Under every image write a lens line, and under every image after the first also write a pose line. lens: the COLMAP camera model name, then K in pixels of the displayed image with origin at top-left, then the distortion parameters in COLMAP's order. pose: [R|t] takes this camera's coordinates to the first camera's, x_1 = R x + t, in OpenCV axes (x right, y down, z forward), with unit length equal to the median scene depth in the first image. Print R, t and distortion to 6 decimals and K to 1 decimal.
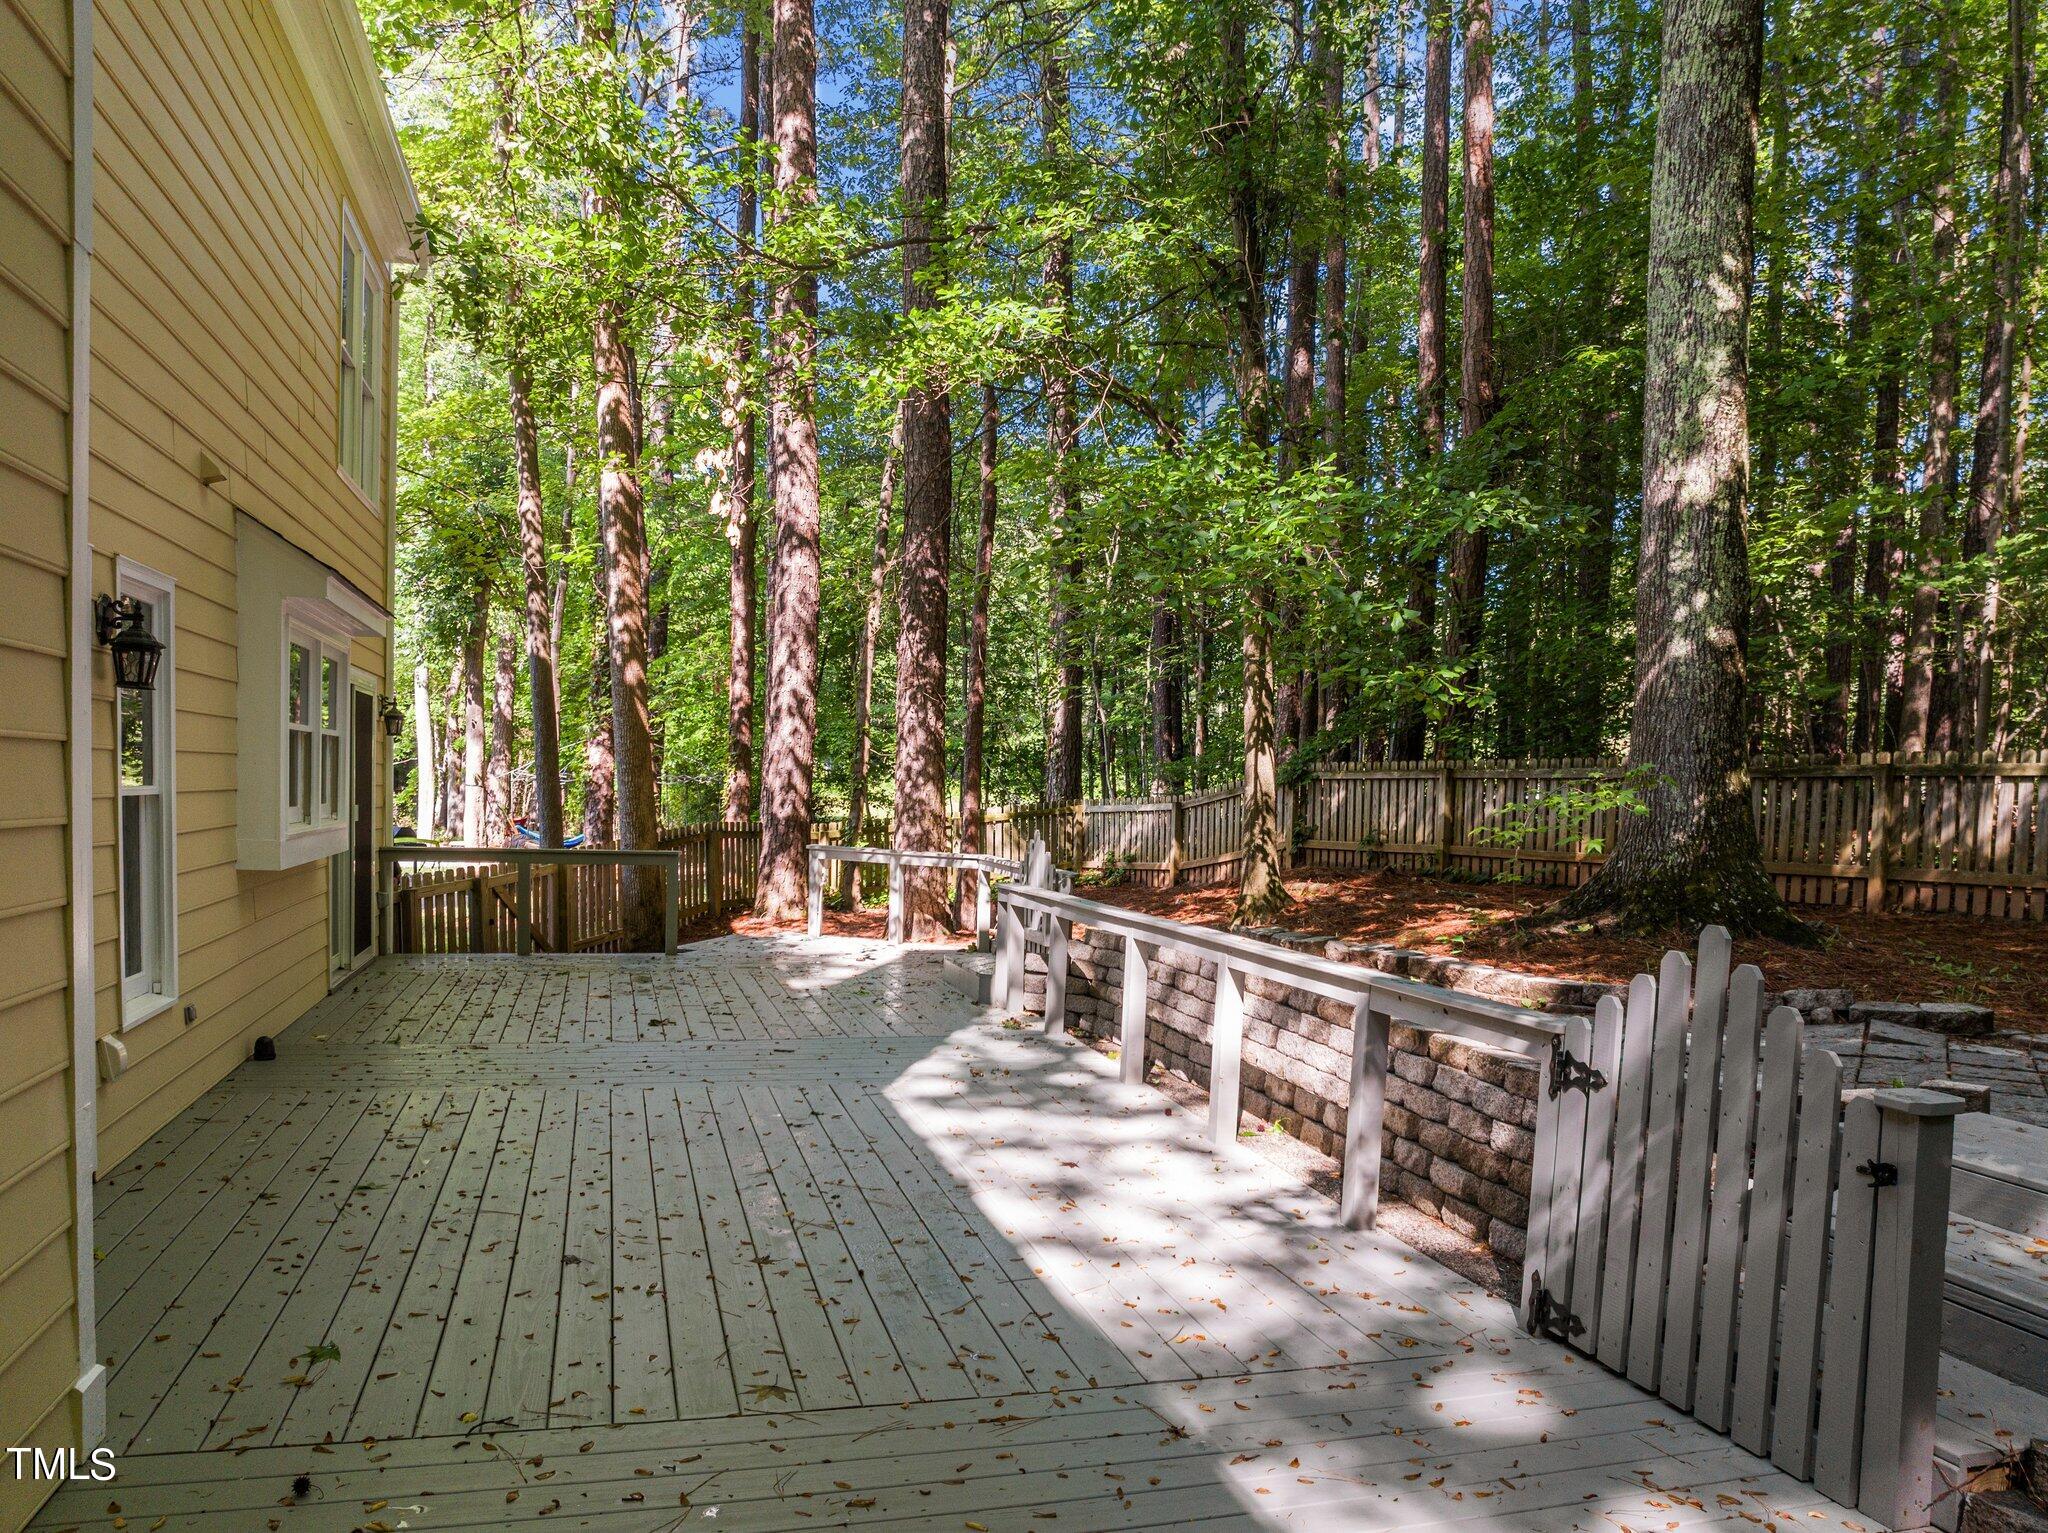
lens RADIAL K [[1466.9, 0, 1027.3], [0, 1466.9, 824.9], [0, 0, 1]] dist [-0.027849, -0.005678]
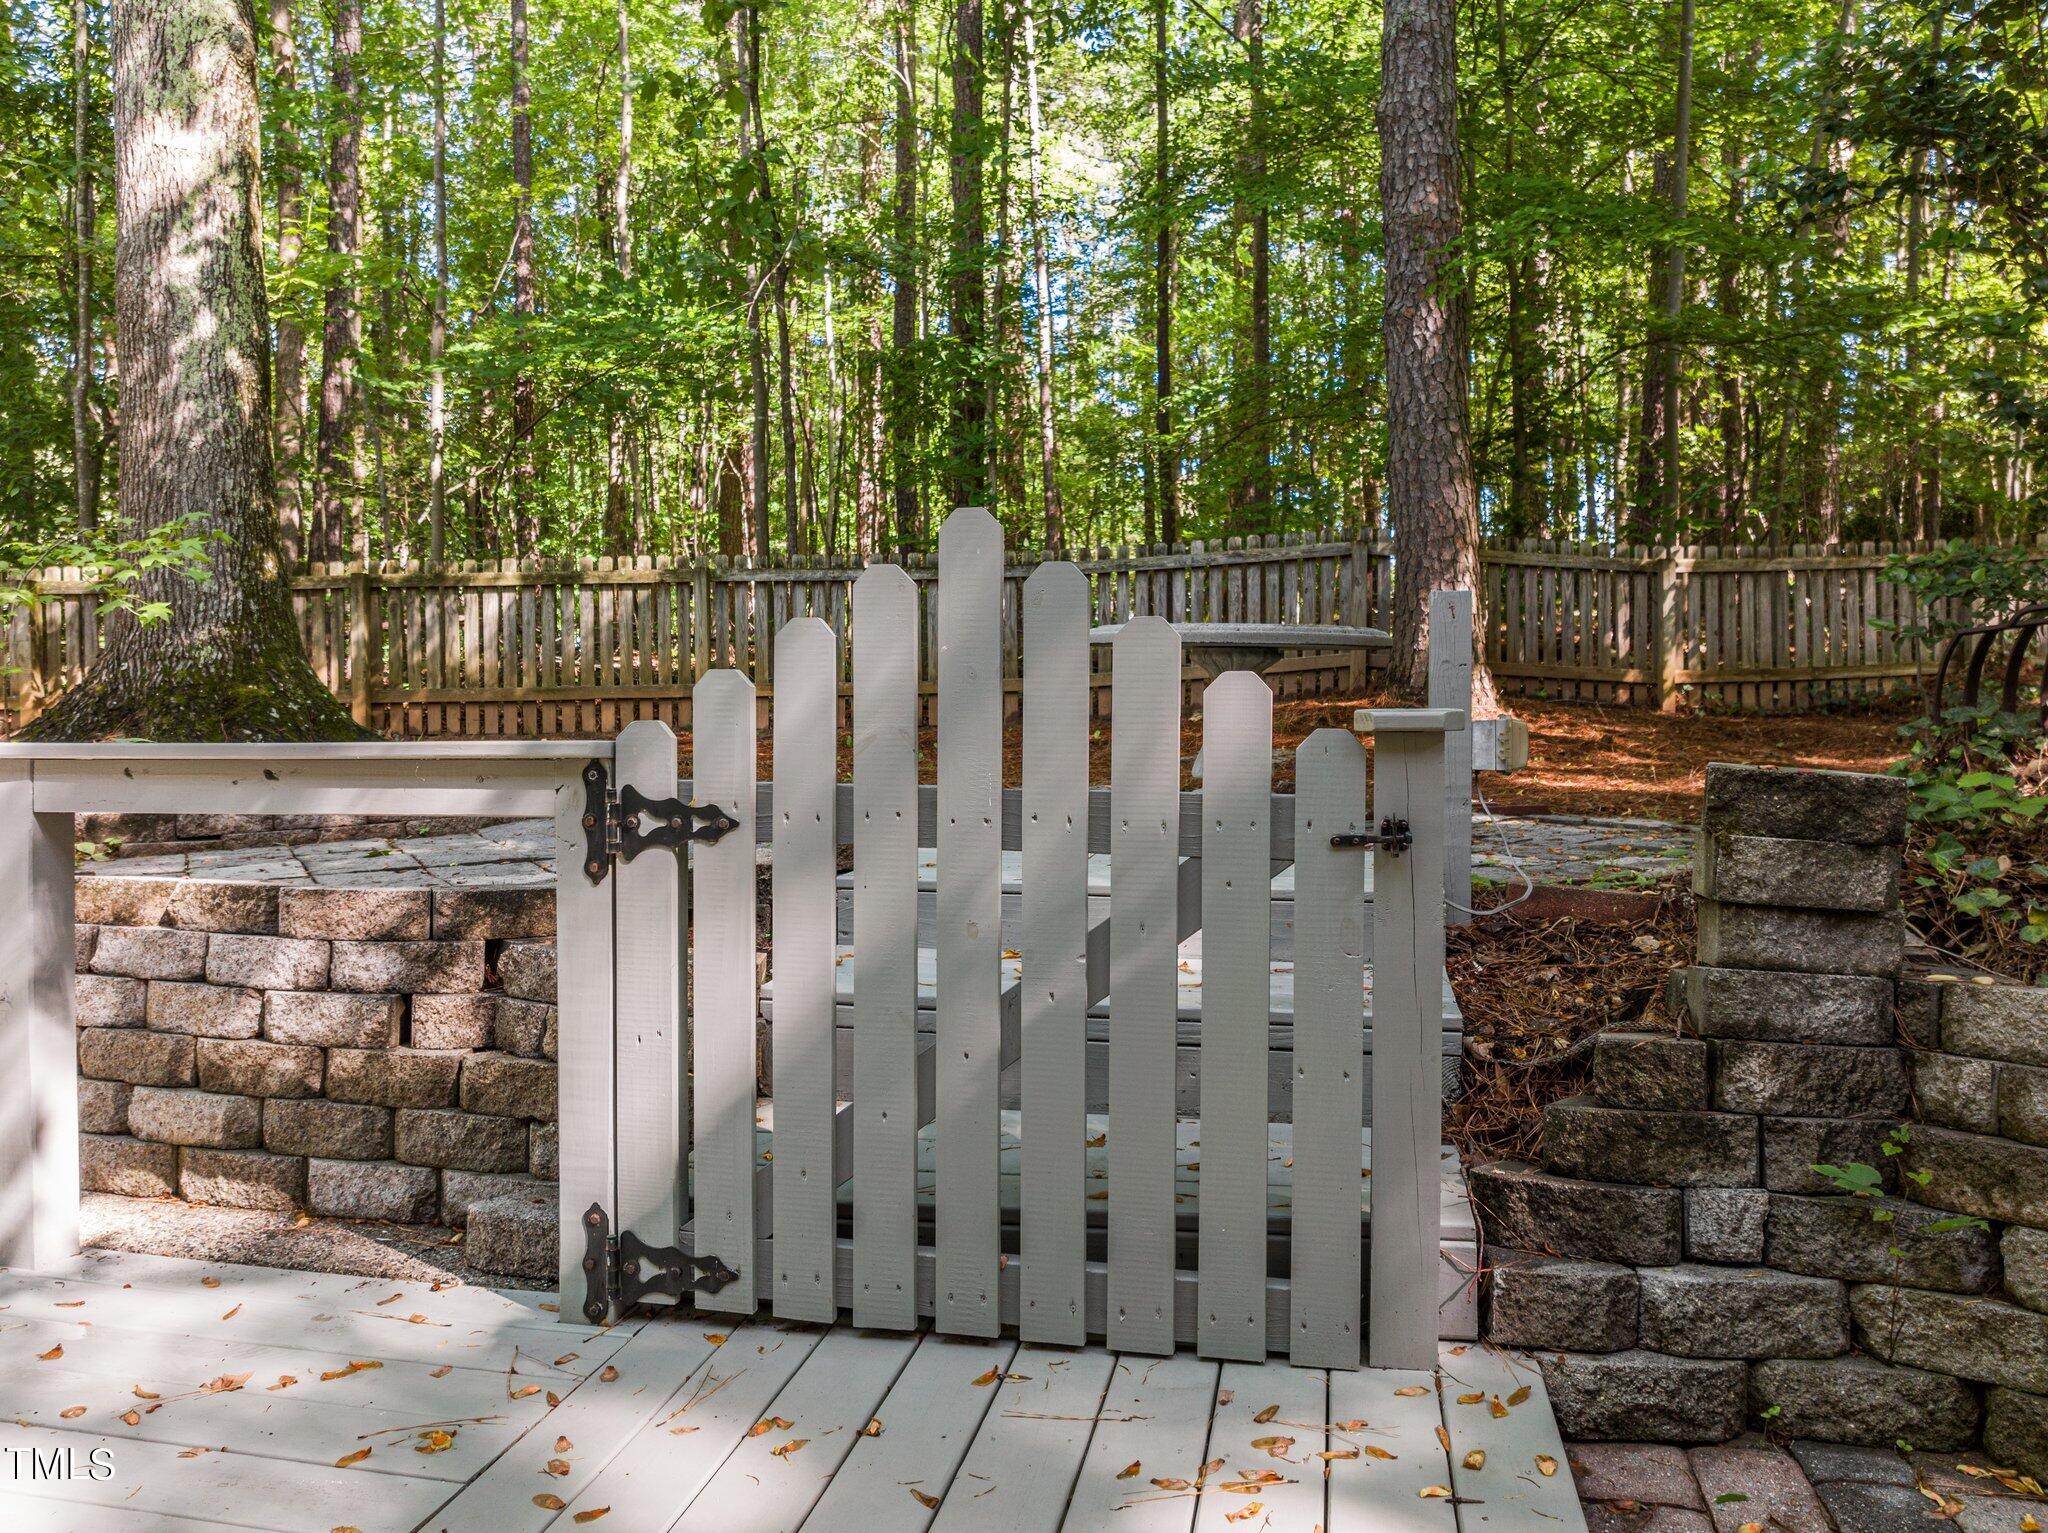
lens RADIAL K [[1458.1, 0, 1027.1], [0, 1458.1, 762.1], [0, 0, 1]] dist [-0.003957, -0.067405]
pose [[0.467373, -0.063432, 0.881782, -0.010718], [0.040152, 0.997916, 0.050505, 0.036751], [-0.883148, 0.011800, 0.468946, 0.181179]]
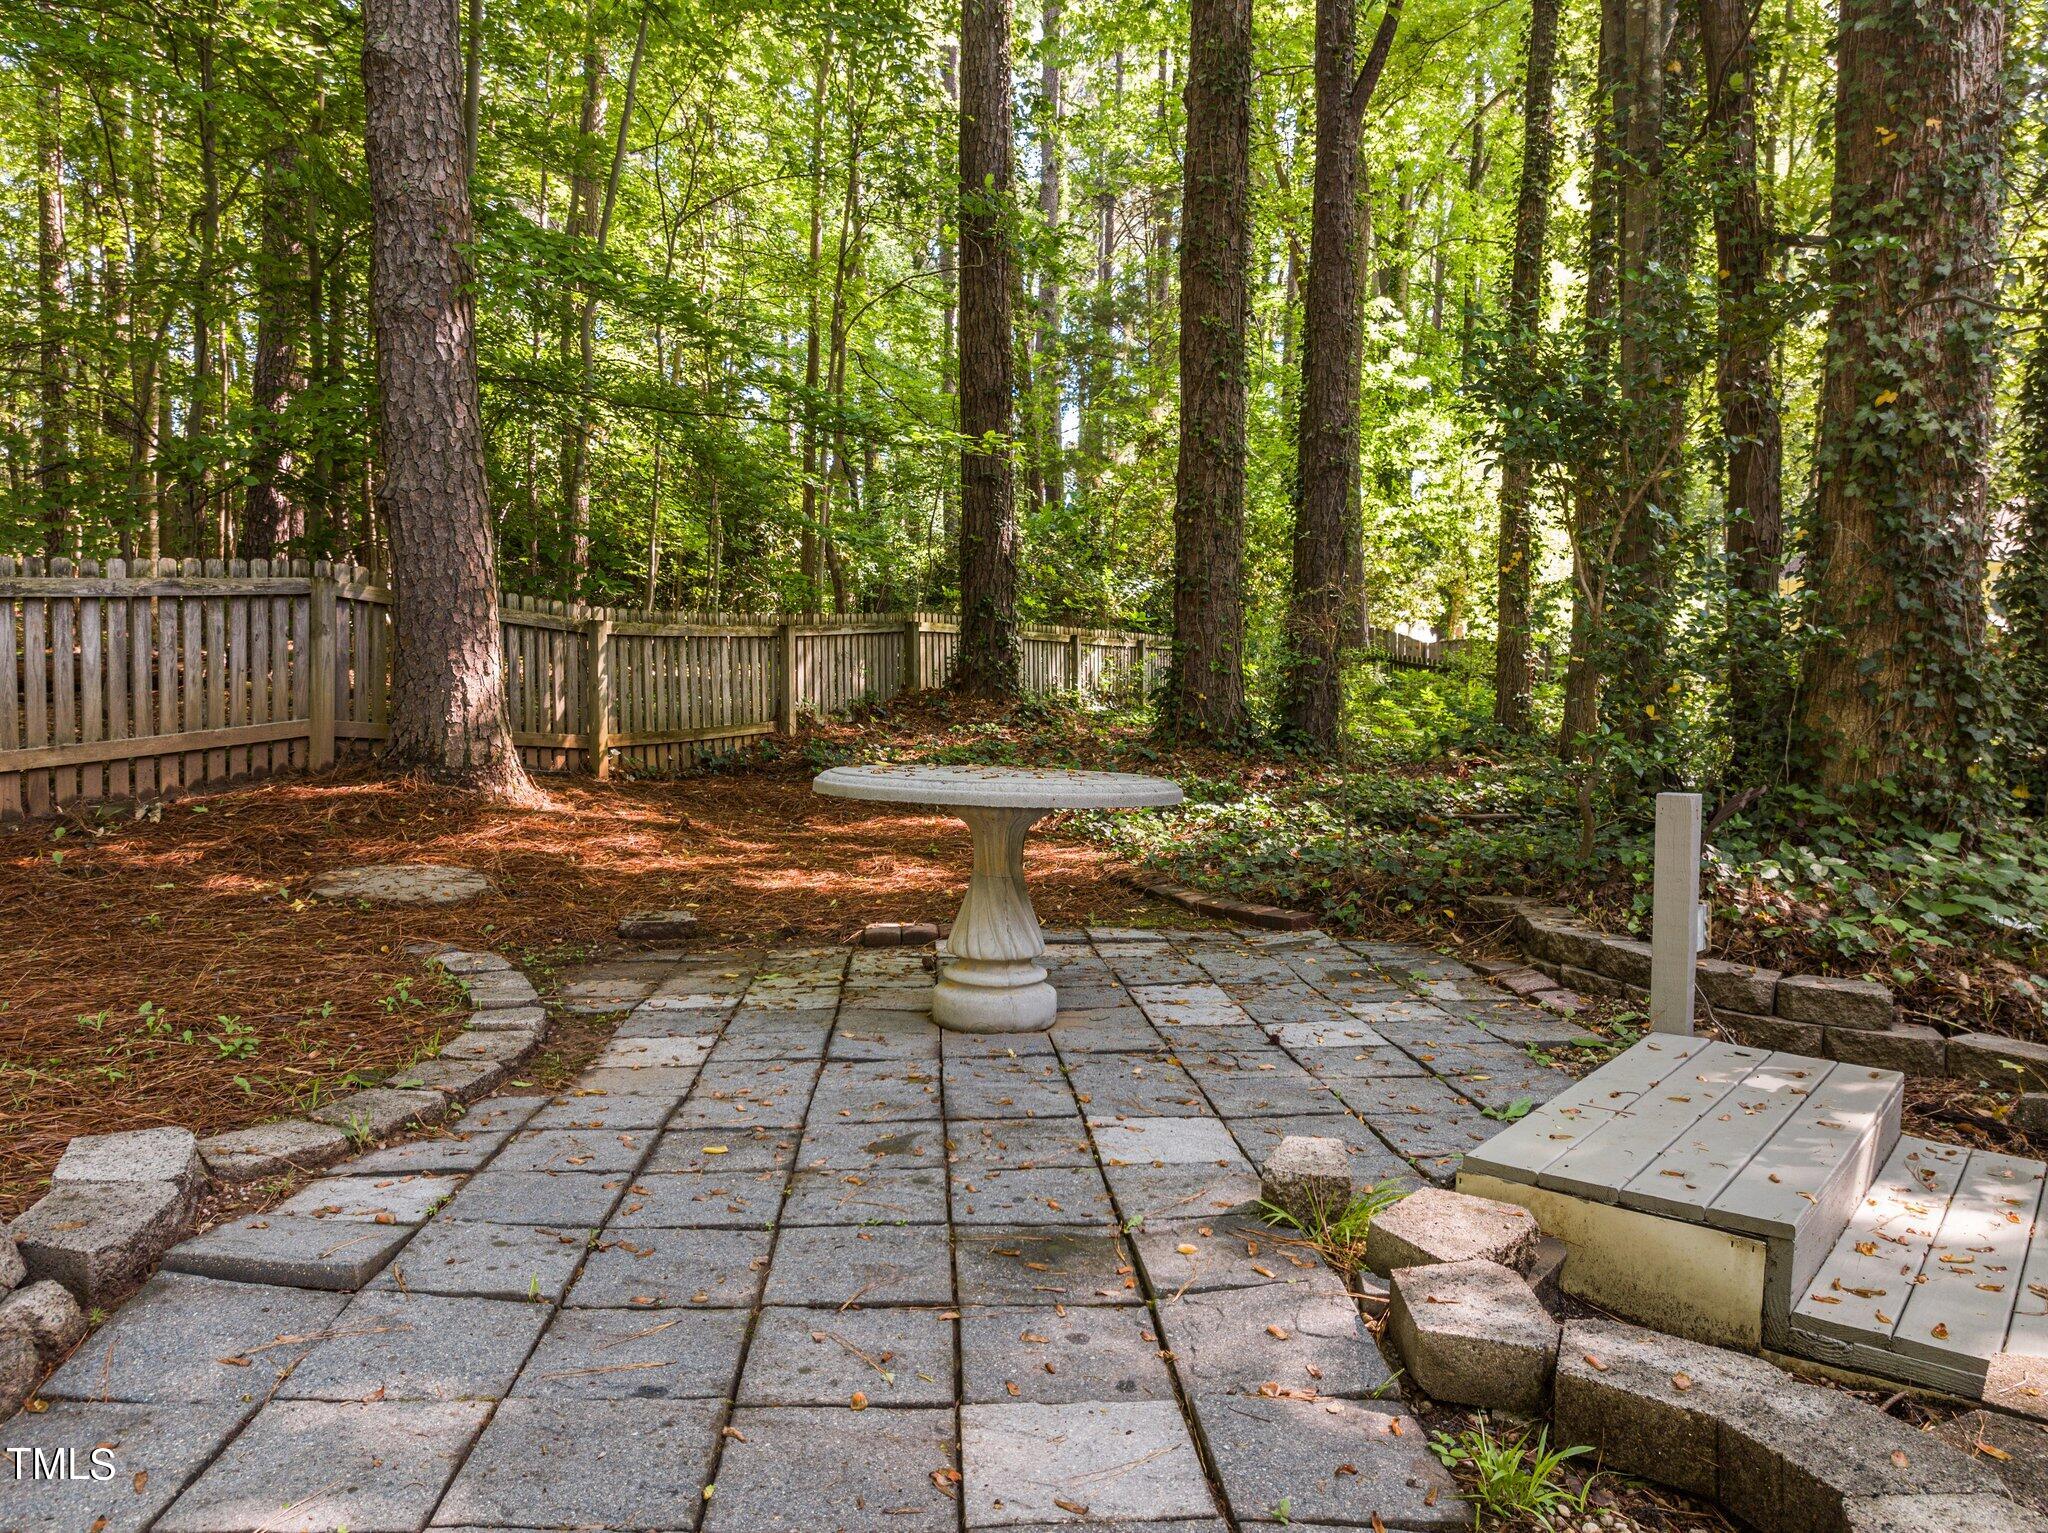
lens RADIAL K [[1442.6, 0, 1048.3], [0, 1442.6, 761.0], [0, 0, 1]] dist [-0.039156, -0.000292]
pose [[-0.582206, -0.065034, 0.810436, 0.093533], [-0.000192, 0.996807, 0.079852, -0.004371], [-0.813041, 0.046335, -0.580360, 0.480721]]
